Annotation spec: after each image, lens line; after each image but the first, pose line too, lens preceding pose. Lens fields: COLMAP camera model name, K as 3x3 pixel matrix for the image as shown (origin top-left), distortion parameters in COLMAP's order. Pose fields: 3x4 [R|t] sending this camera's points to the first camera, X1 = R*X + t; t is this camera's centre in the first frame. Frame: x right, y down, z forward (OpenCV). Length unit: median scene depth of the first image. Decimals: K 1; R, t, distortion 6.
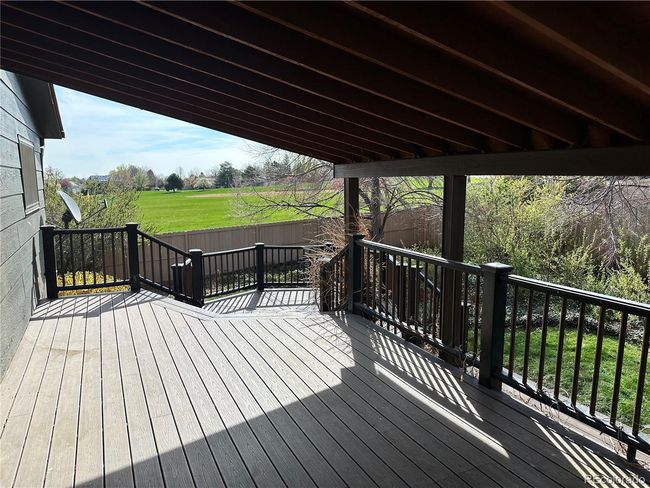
lens RADIAL K [[457.7, 0, 325.2], [0, 457.7, 248.4], [0, 0, 1]] dist [0.006656, -0.010544]
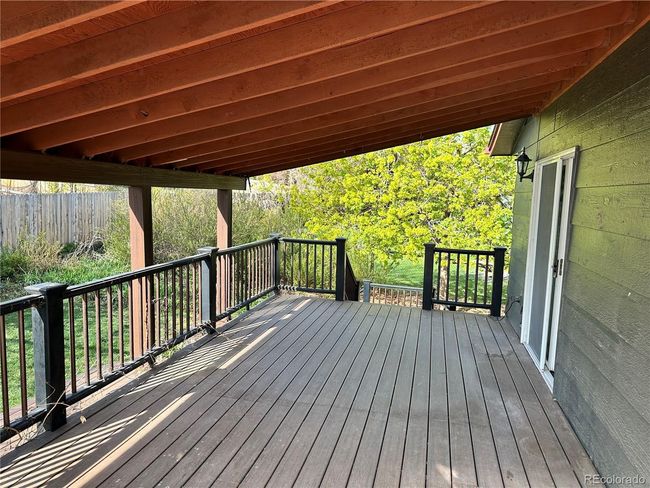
lens RADIAL K [[457.7, 0, 325.1], [0, 457.7, 242.3], [0, 0, 1]] dist [0.006656, -0.010544]
pose [[-0.765064, -0.062021, 0.640961, -0.712315], [0.101214, 0.971398, 0.214806, -0.220463], [-0.635951, 0.229214, -0.736904, 1.547081]]
